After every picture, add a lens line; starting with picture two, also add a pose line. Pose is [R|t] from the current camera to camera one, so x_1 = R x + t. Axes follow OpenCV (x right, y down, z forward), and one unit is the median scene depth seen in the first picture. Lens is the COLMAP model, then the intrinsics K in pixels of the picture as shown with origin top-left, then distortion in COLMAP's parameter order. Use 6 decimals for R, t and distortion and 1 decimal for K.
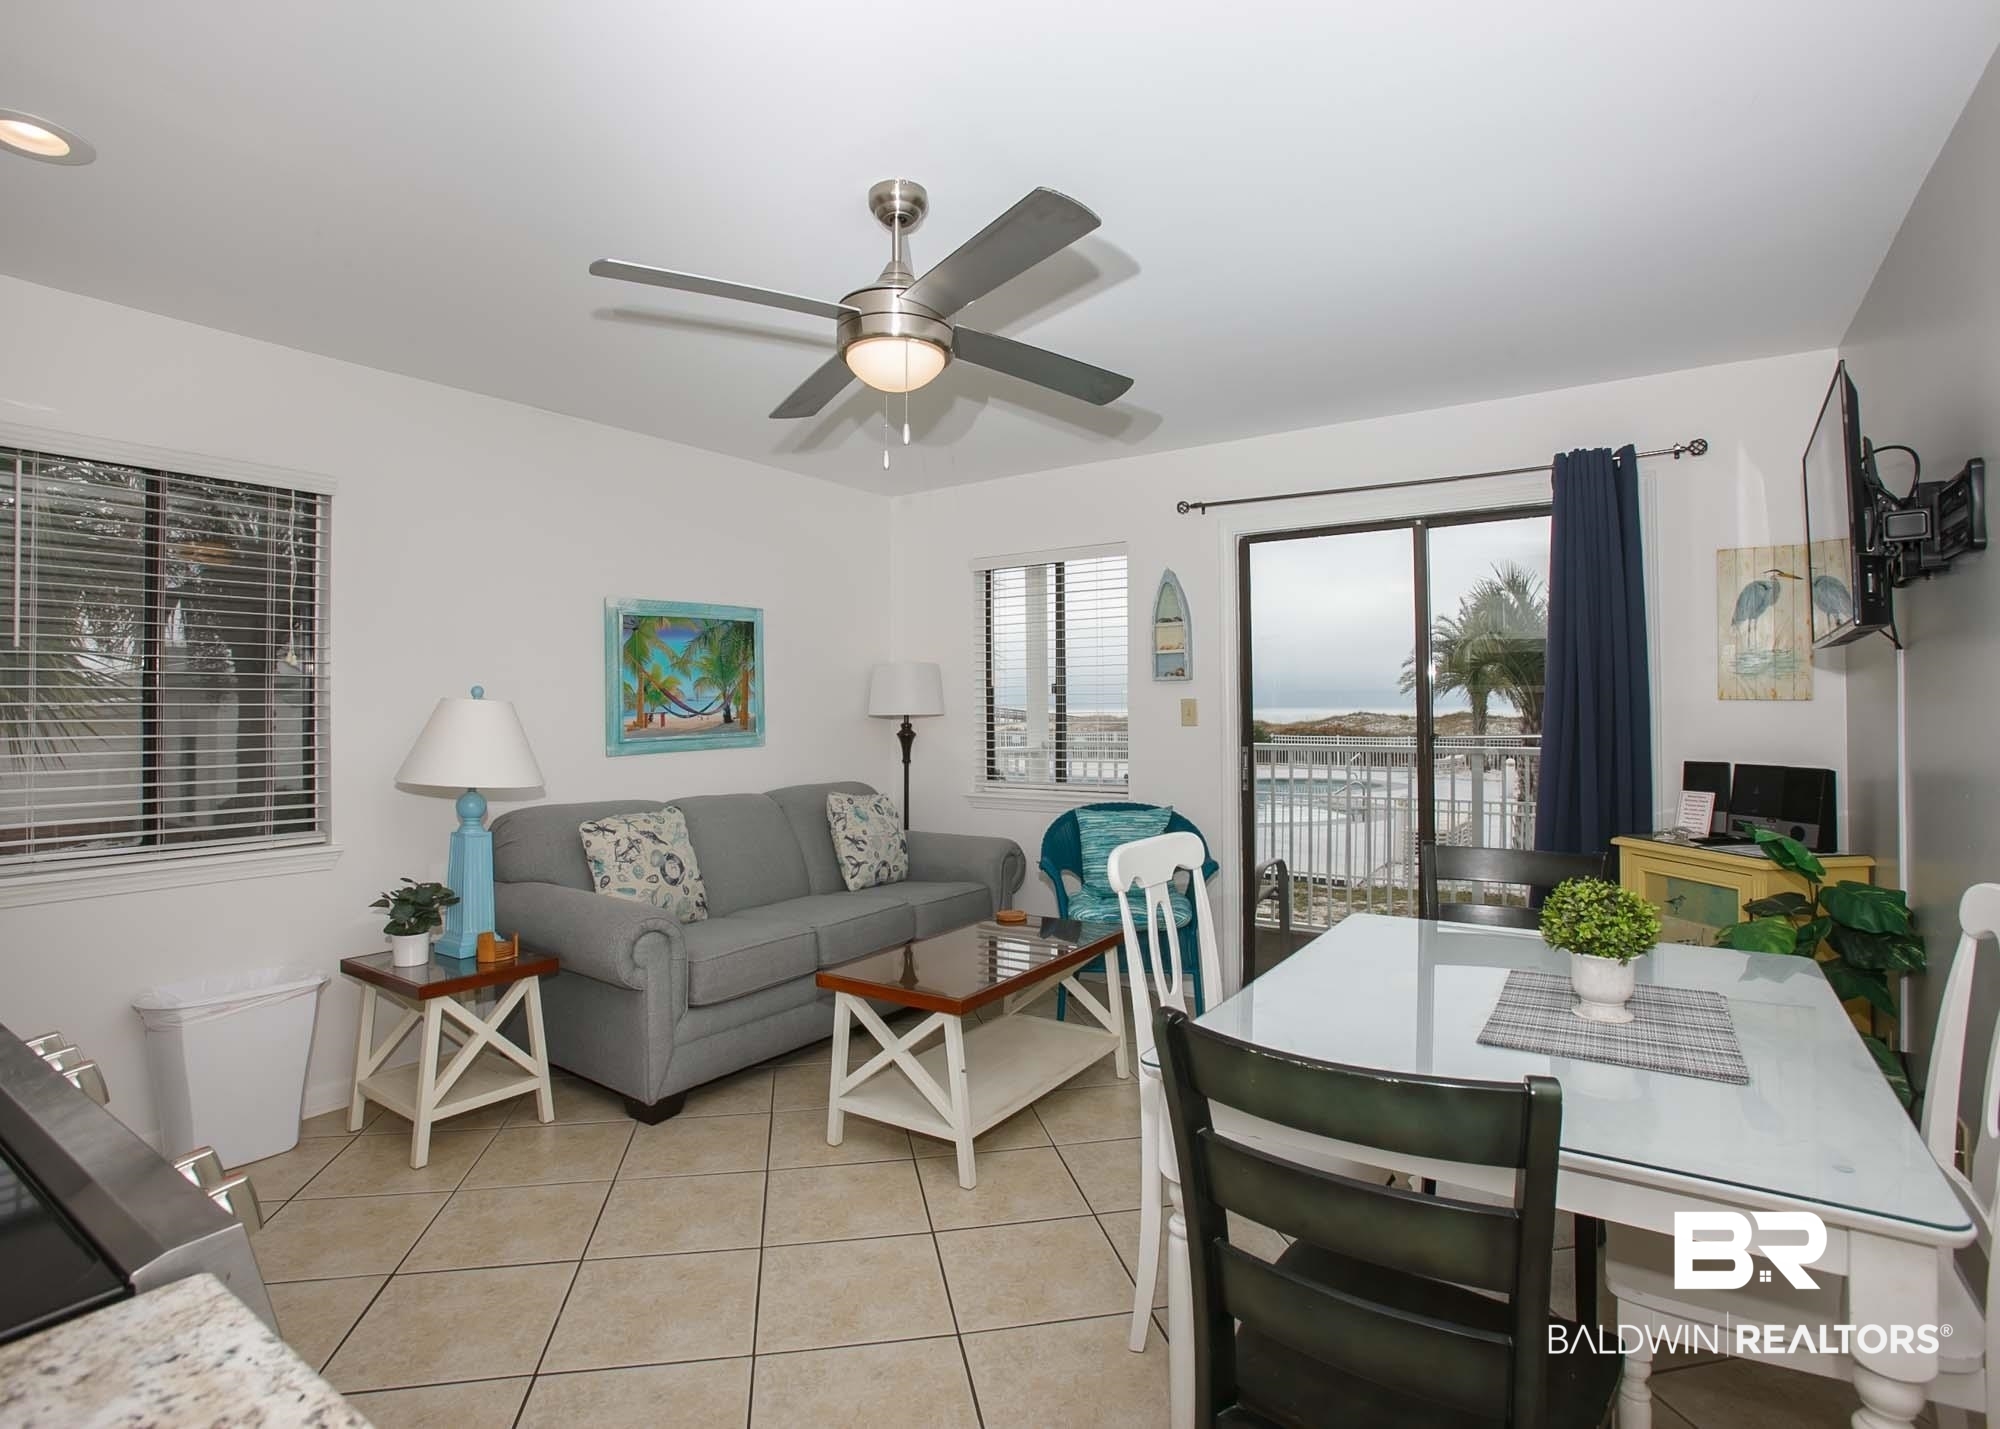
lens RADIAL K [[998.4, 0, 982.9], [0, 998.4, 700.4], [0, 0, 1]] dist [-0.000918, -0.033729]
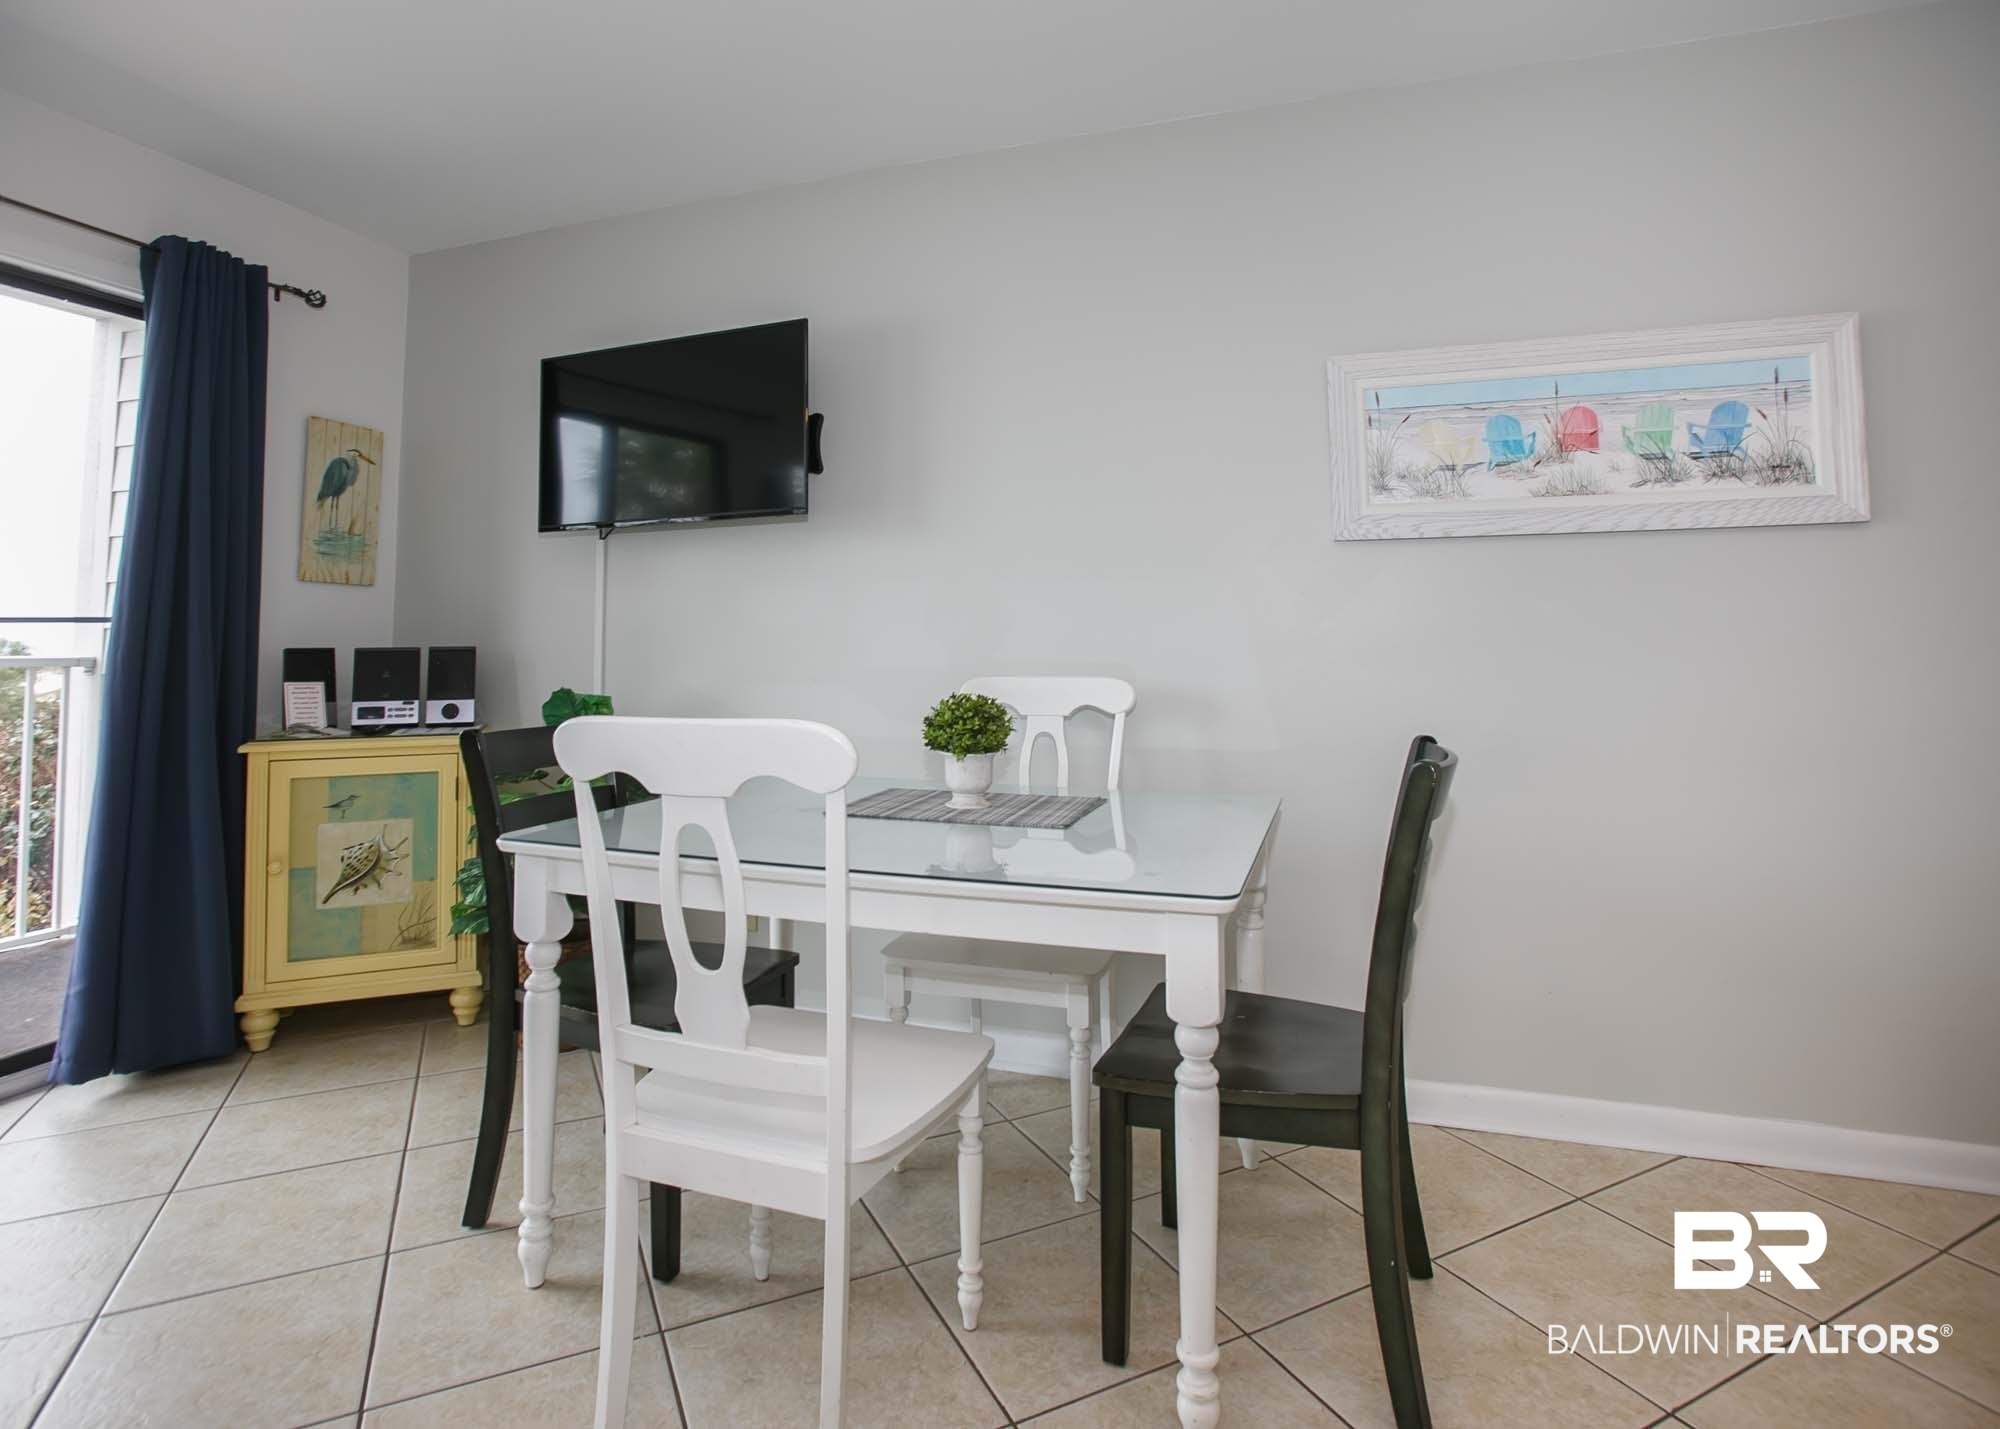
lens RADIAL K [[1027.1, 0, 999.9], [0, 1027.1, 599.5], [0, 0, 1]] dist [-0.038286, 0.000653]
pose [[-0.269505, 0.051751, 0.961607, -0.271238], [0.002552, 0.998590, -0.053026, 0.059712], [-0.962995, -0.011837, -0.269257, 0.560518]]
